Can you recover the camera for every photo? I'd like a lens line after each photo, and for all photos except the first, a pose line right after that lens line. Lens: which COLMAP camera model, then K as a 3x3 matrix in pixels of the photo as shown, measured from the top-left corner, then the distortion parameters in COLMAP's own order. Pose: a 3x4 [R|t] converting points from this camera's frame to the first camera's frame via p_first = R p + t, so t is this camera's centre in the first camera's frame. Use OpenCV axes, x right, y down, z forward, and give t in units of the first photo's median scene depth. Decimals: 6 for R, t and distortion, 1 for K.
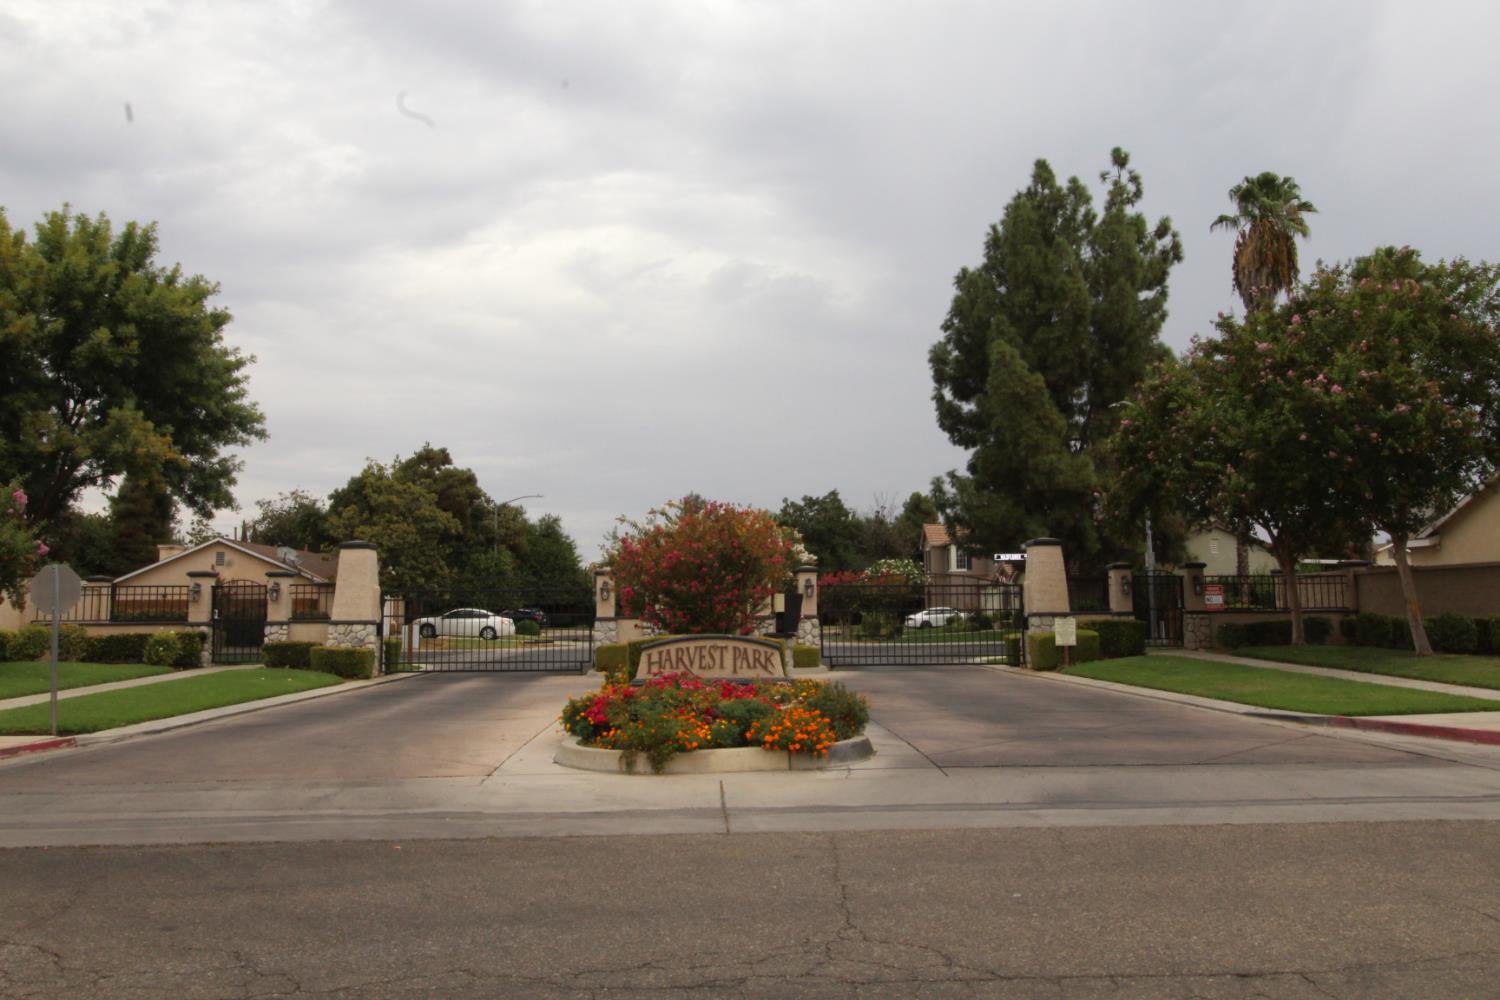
lens RADIAL K [[1178.7, 0, 750.0], [0, 1178.7, 500.0], [0, 0, 1]] dist [0.029062, -0.040409]
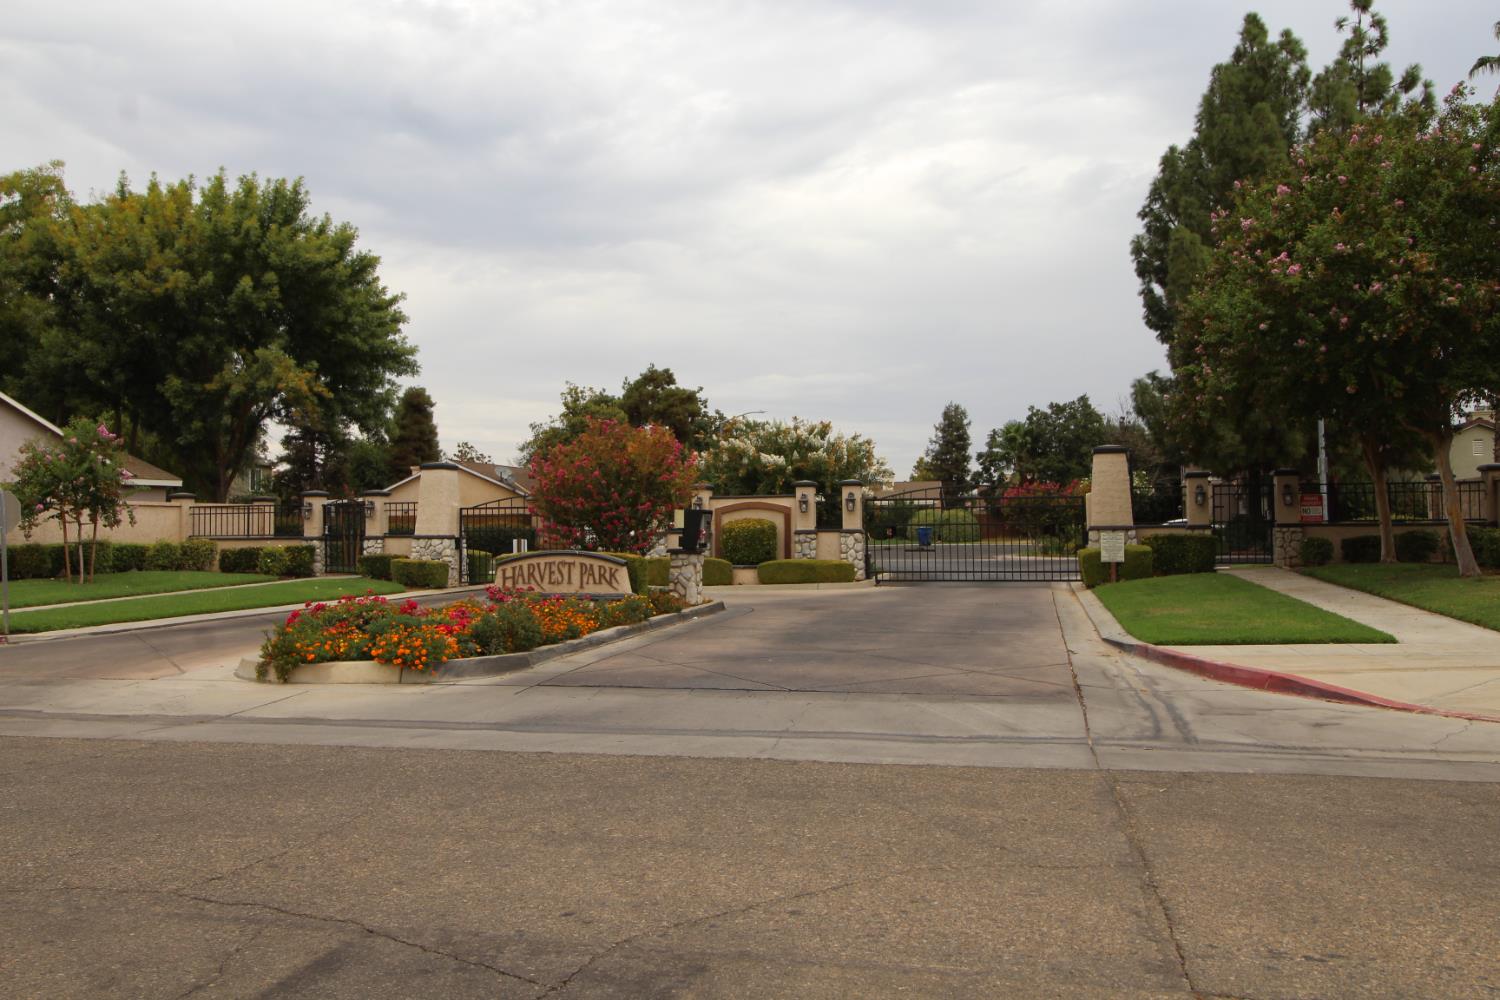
lens RADIAL K [[1178.7, 0, 750.0], [0, 1178.7, 500.0], [0, 0, 1]] dist [0.029062, -0.040409]
pose [[0.960585, -0.009162, -0.277836, 0.237769], [0.029799, 0.997092, 0.070145, 0.001736], [0.276385, -0.075660, 0.958064, 0.038998]]
